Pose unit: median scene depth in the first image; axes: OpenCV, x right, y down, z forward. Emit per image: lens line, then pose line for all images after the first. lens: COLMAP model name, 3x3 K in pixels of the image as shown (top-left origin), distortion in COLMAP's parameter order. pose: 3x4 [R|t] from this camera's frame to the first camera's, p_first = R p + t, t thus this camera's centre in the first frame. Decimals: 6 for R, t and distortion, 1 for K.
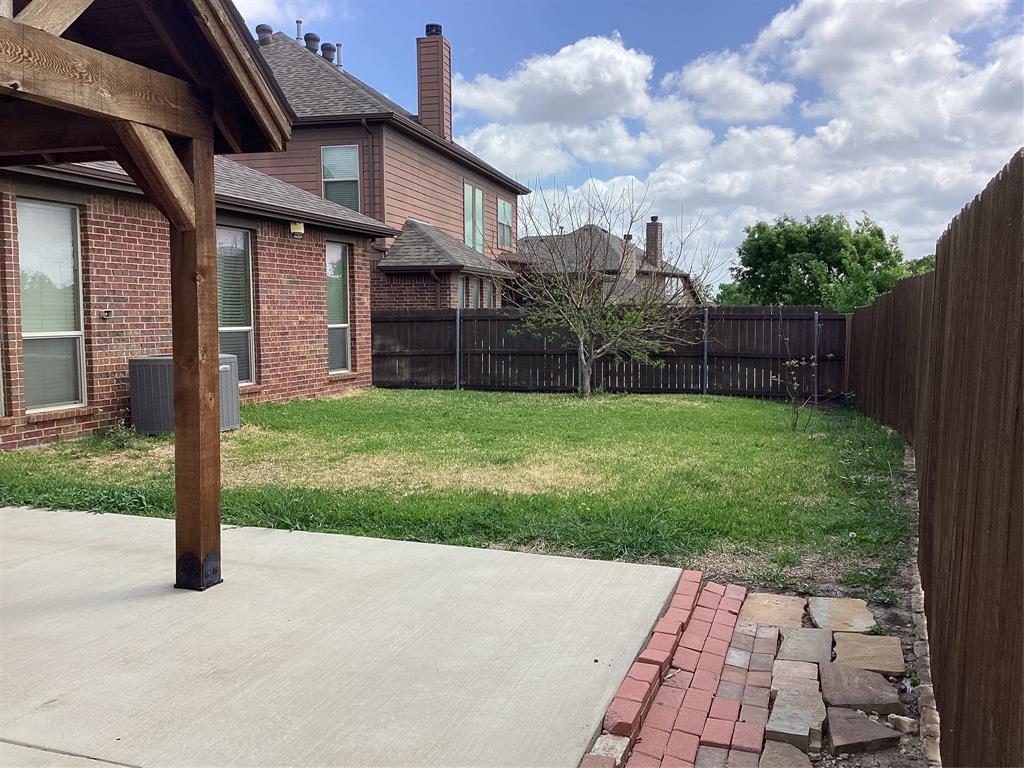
lens RADIAL K [[942.6, 0, 508.3], [0, 942.6, 389.3], [0, 0, 1]] dist [0.121094, -0.240538]
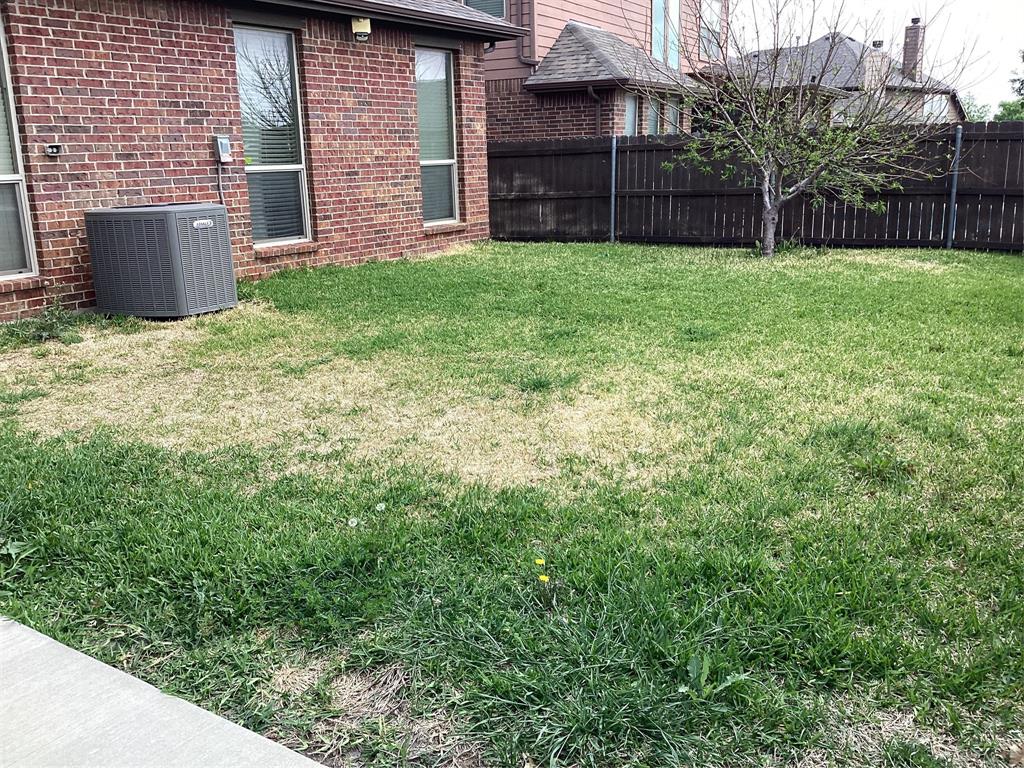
lens RADIAL K [[942.6, 0, 508.3], [0, 942.6, 389.3], [0, 0, 1]] dist [0.121094, -0.240538]
pose [[0.970788, 0.037322, -0.237019, 0.071388], [0.002780, 0.986012, 0.166651, -0.013534], [0.239923, -0.162442, 0.957105, 0.251485]]
